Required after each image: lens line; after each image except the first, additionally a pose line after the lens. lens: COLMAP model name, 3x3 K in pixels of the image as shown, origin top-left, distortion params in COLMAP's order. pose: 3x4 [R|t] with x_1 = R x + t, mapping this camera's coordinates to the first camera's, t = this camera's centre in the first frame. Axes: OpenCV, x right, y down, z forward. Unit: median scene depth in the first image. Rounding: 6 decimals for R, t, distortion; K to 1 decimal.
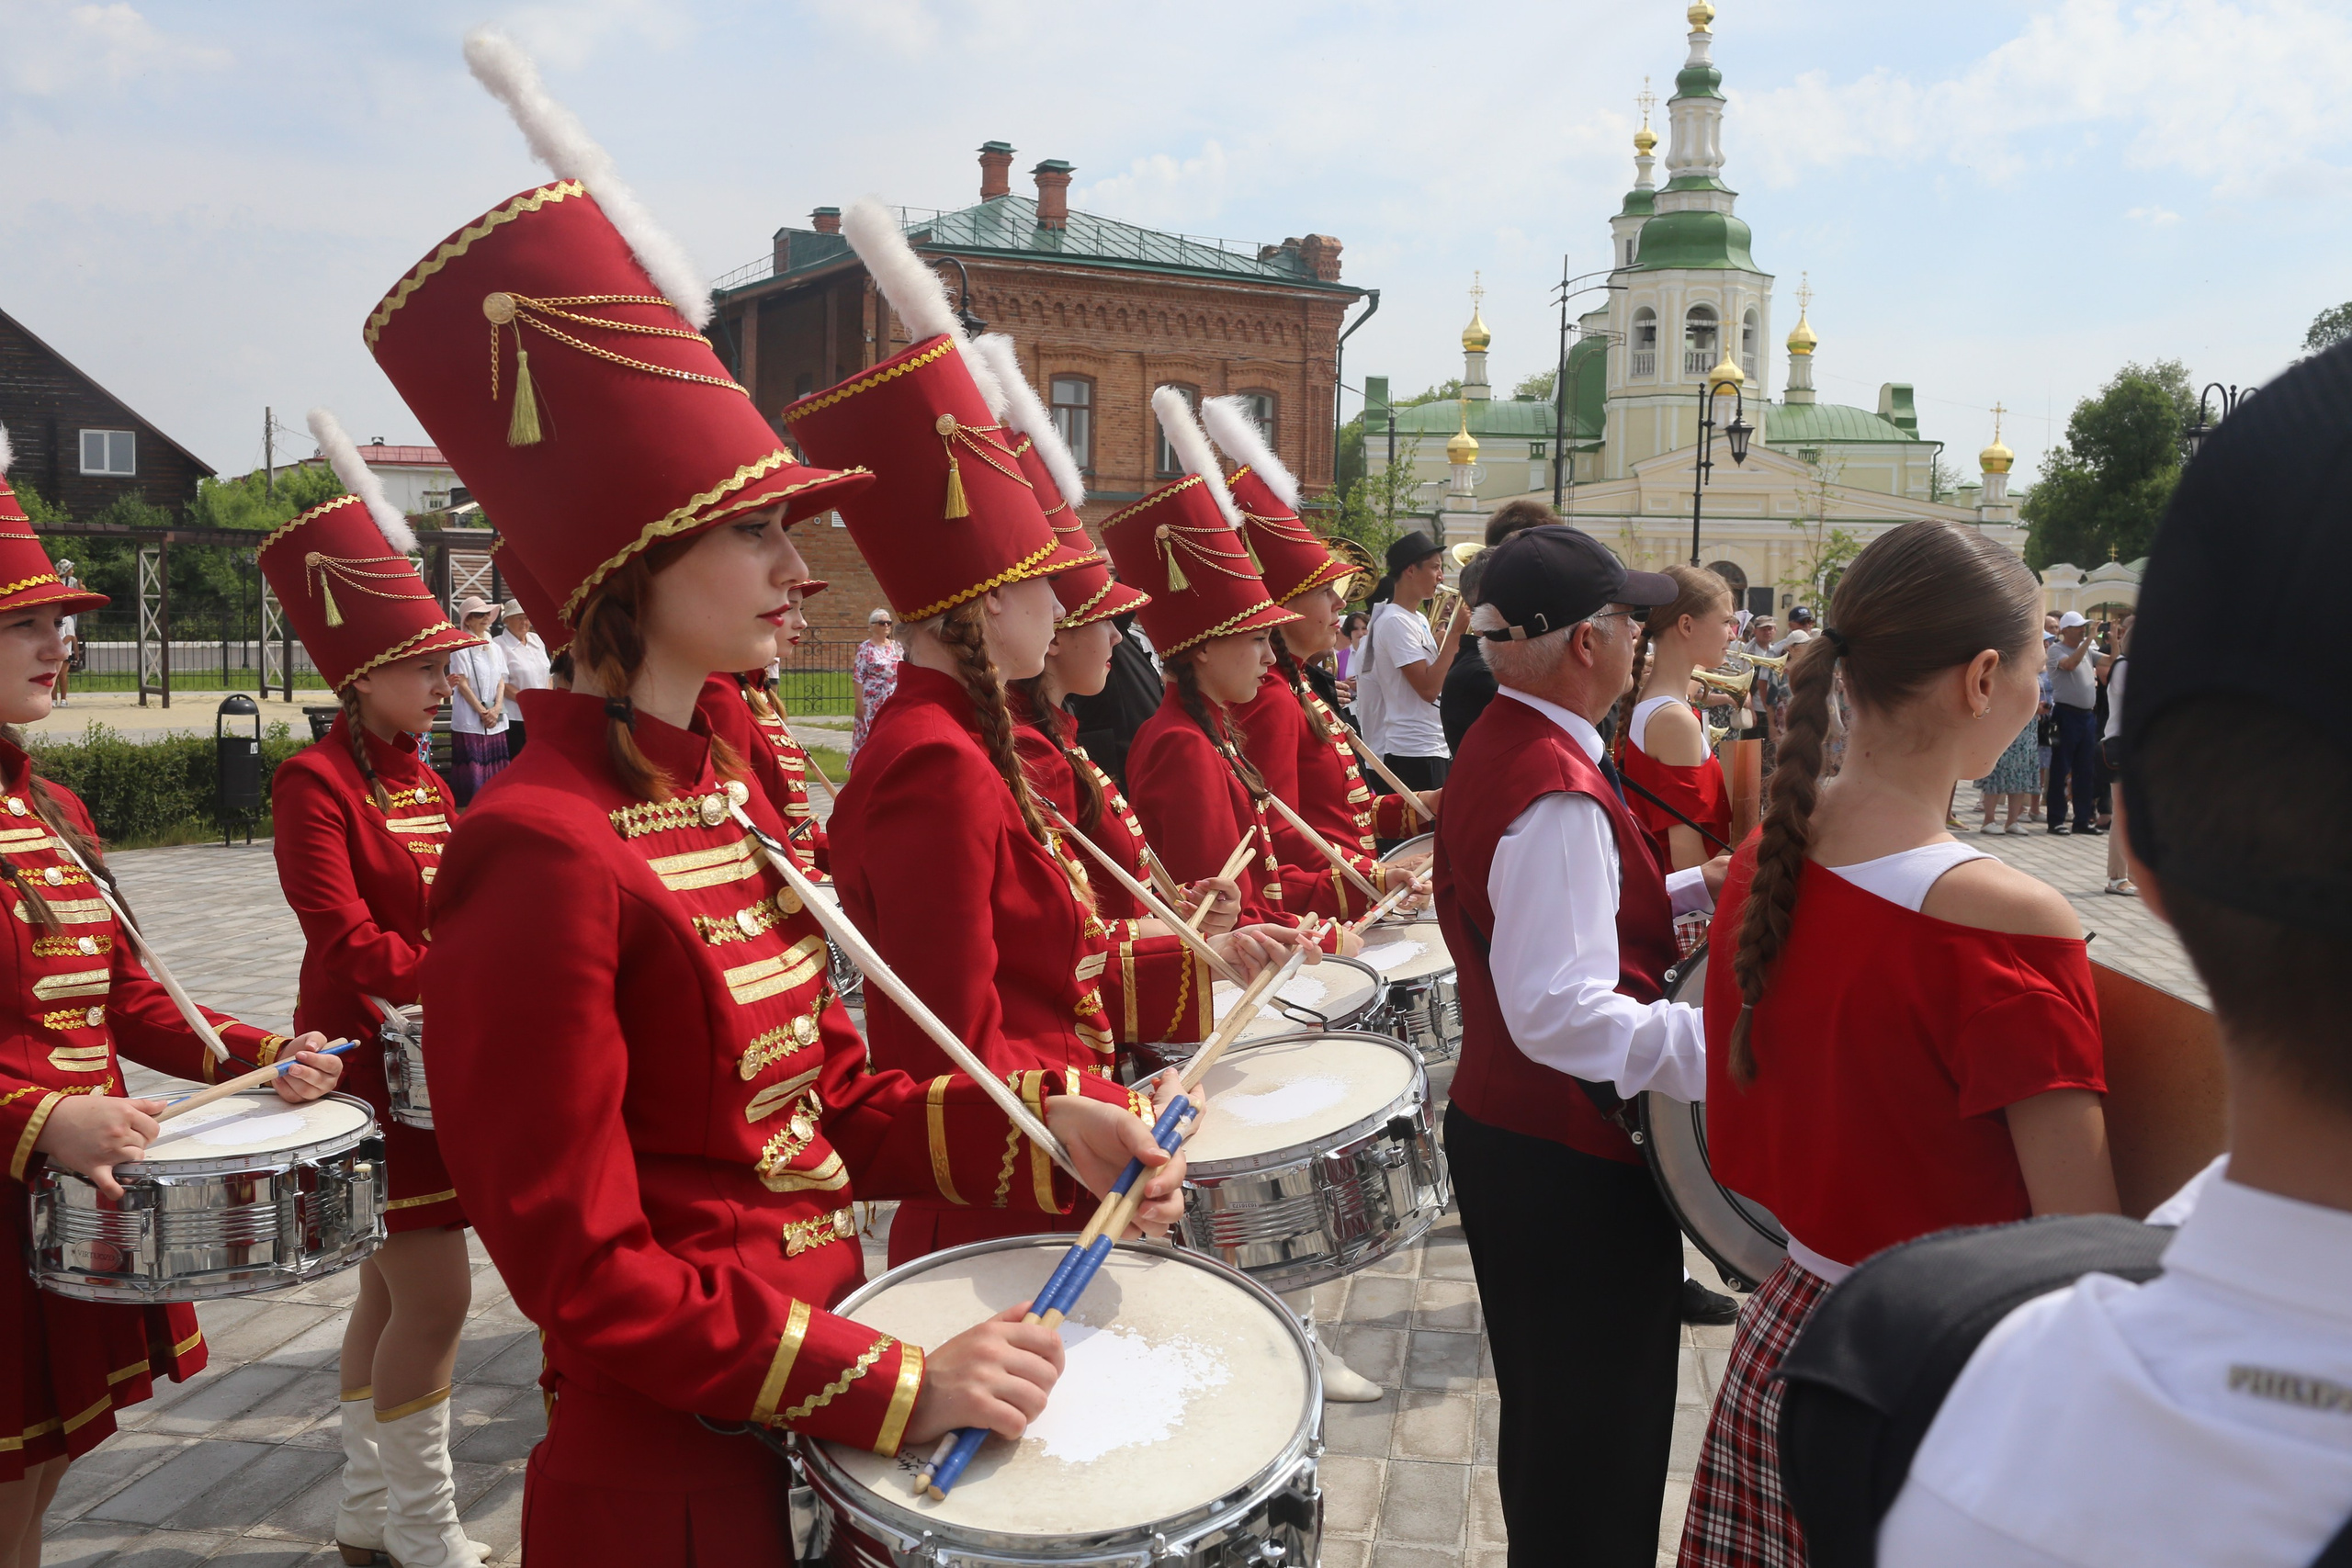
lens RADIAL K [[2241.3, 0, 1176.0], [0, 2241.3, 784.0], [0, 0, 1]] dist [-0.103640, 0.145683]
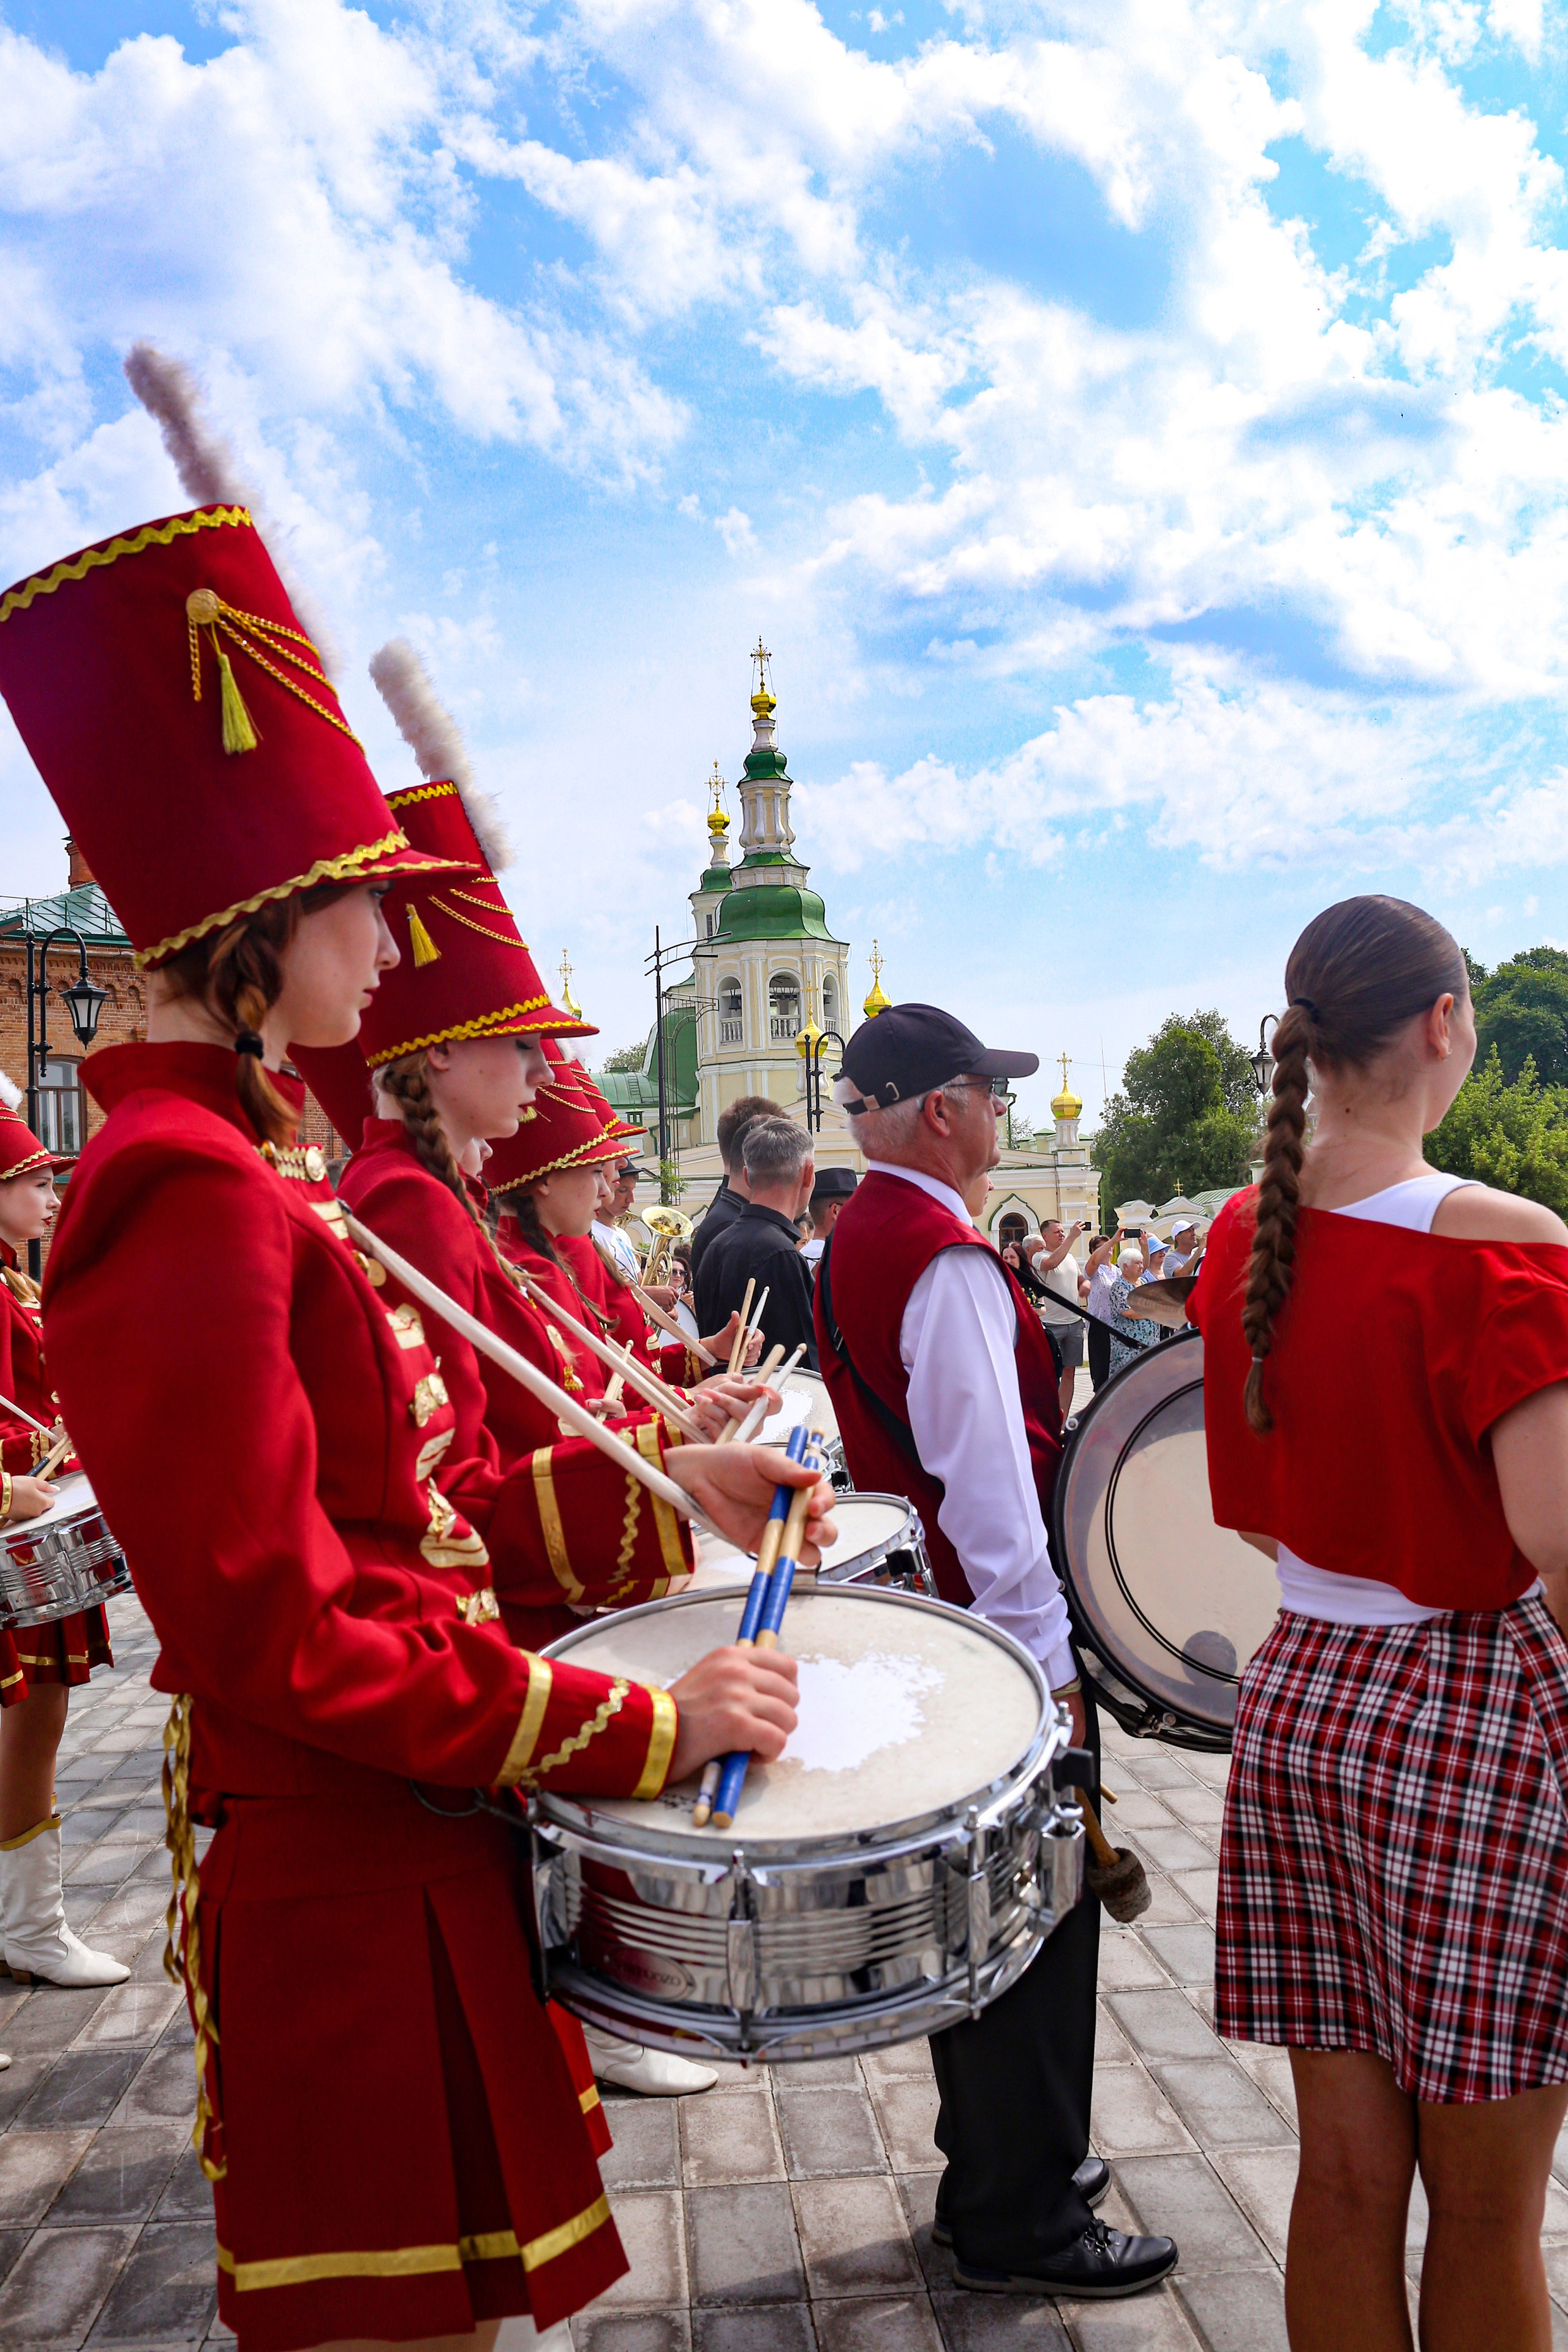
lens RADIAL K [[2228.9, 0, 768.3], [0, 2228.9, 1181.6], [0, 0, 1]] dist [-0.089036, 0.100130]
pose [[0.974322, -0.047672, 0.220053, -0.005229], [0.074847, 0.990324, -0.116856, 0.003147], [-0.212353, 0.130326, 0.968463, 0.001275]]
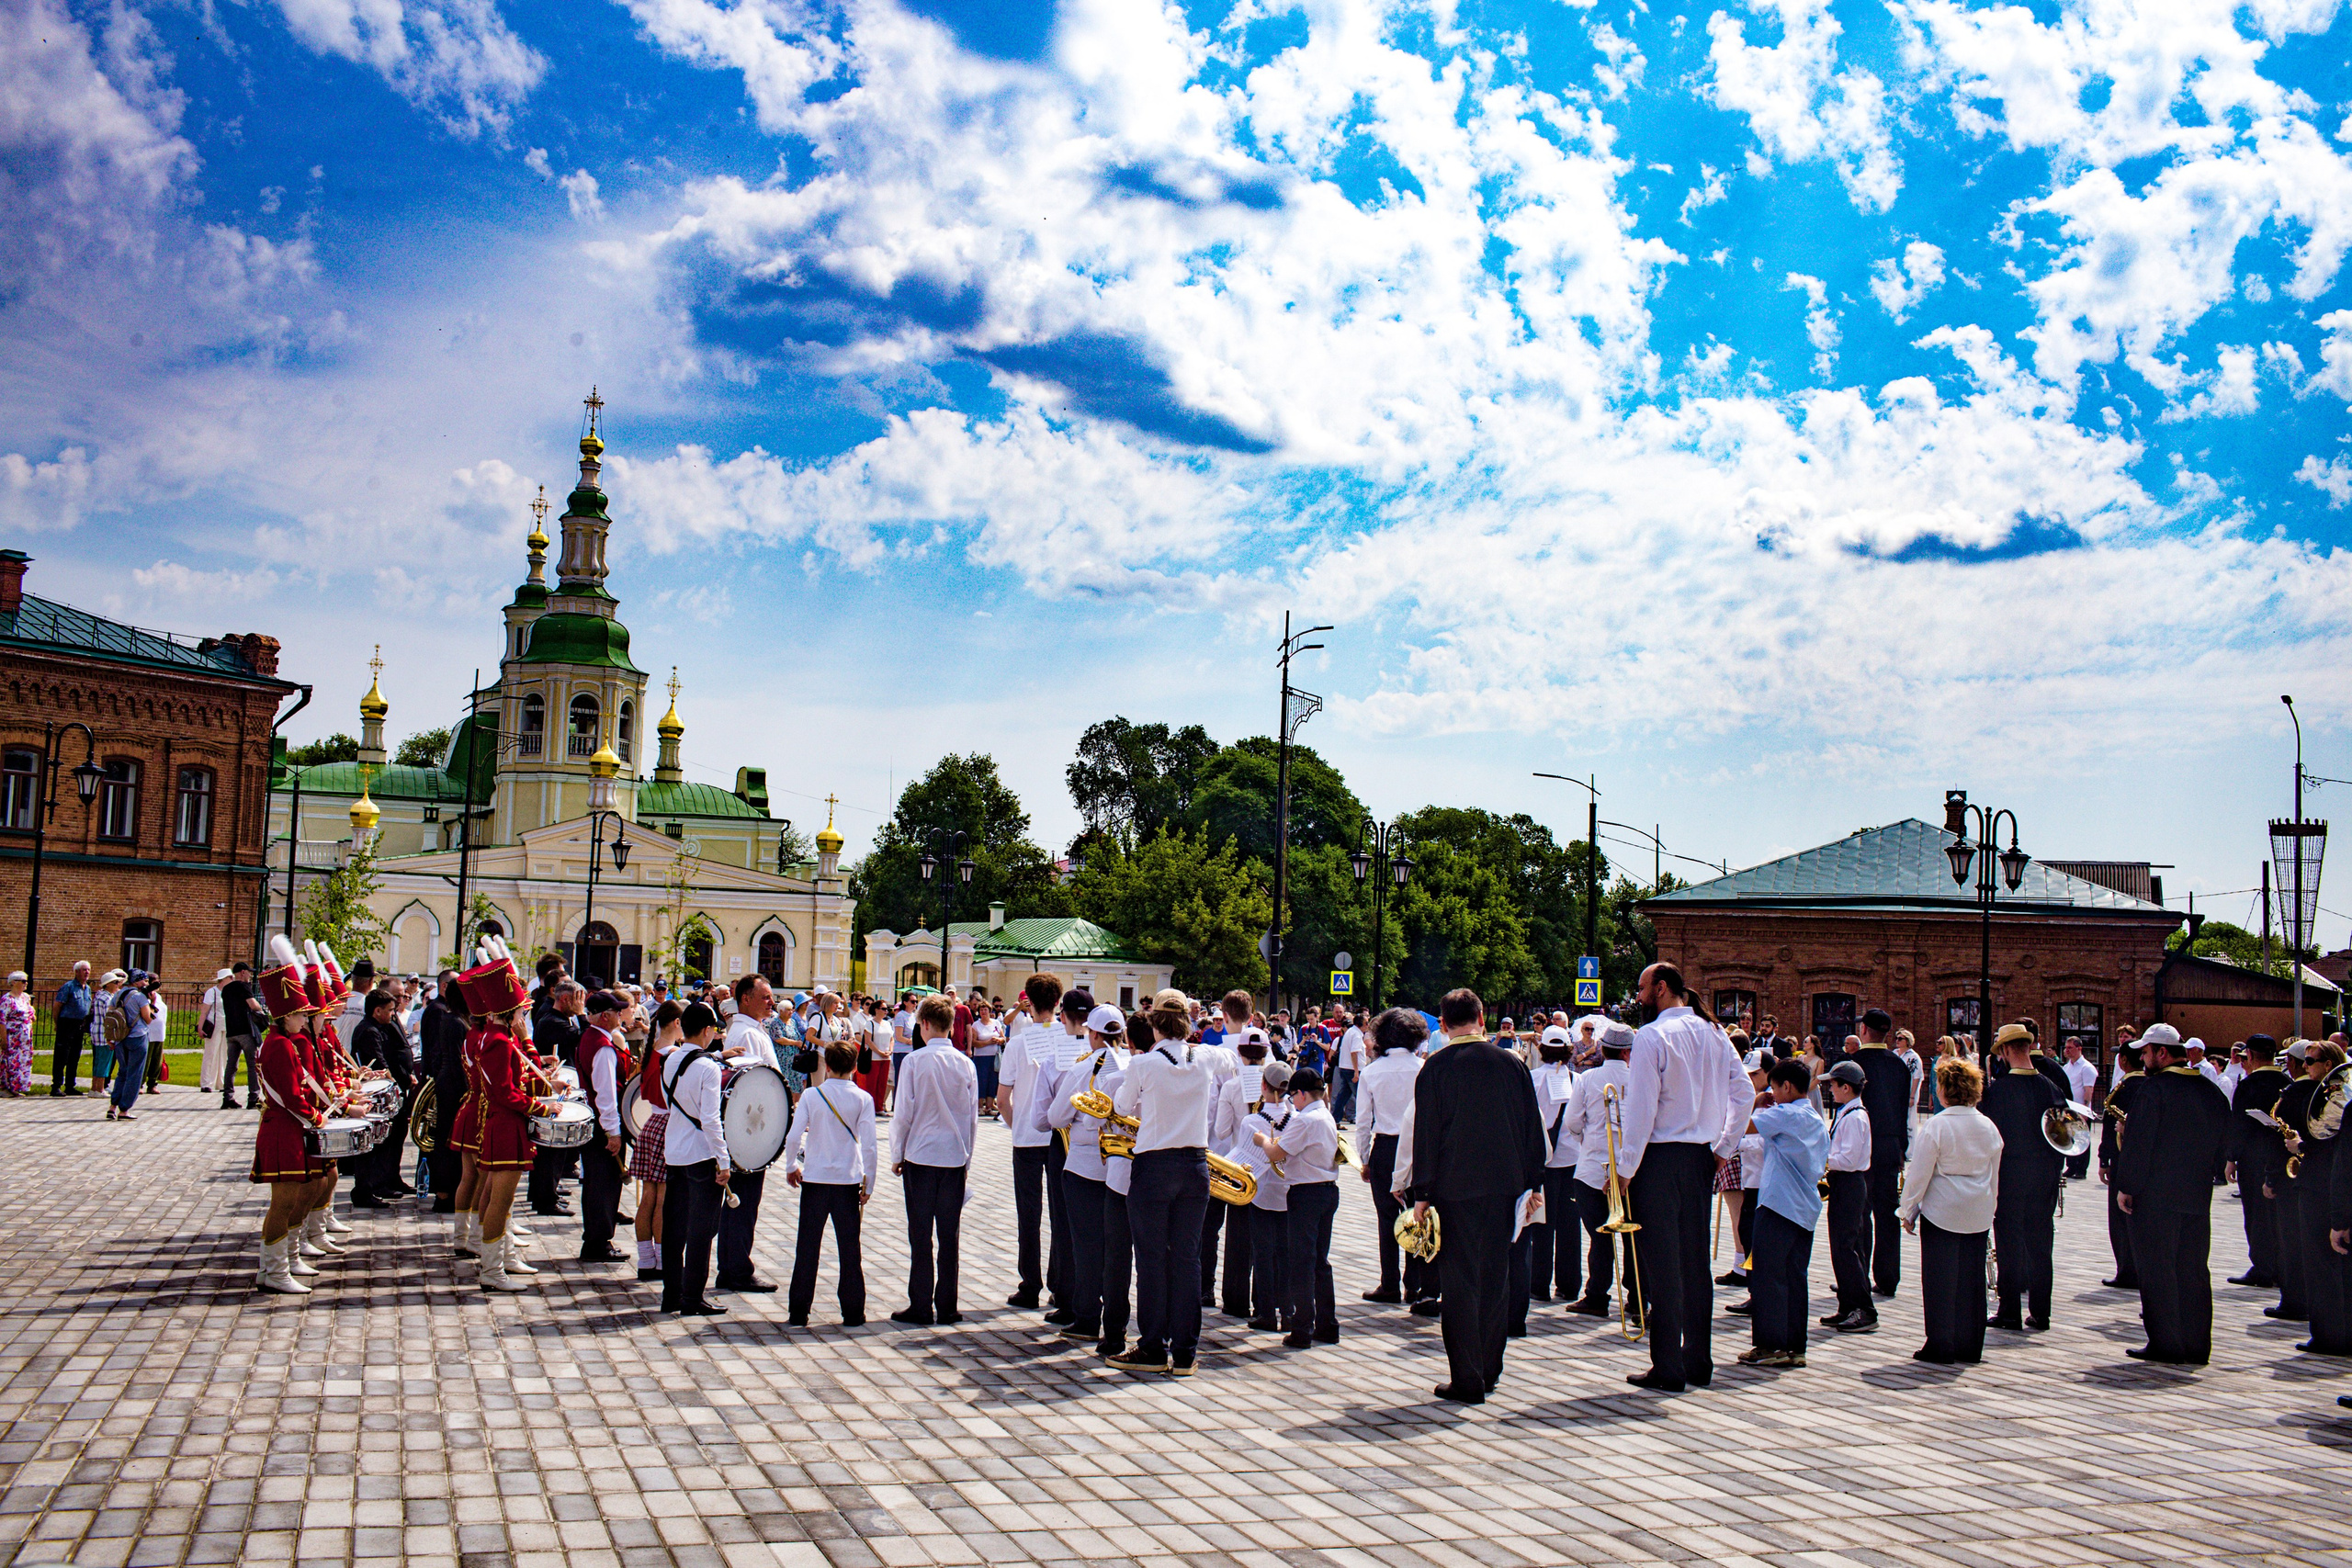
lens RADIAL K [[2267.7, 0, 1165.8], [0, 2267.7, 797.2], [0, 0, 1]] dist [-0.107353, 0.157547]
pose [[0.882034, 0.048854, 0.468646, -0.042555], [0.020873, 0.989583, -0.142443, 0.007424], [-0.470723, 0.135422, 0.871826, -0.151962]]
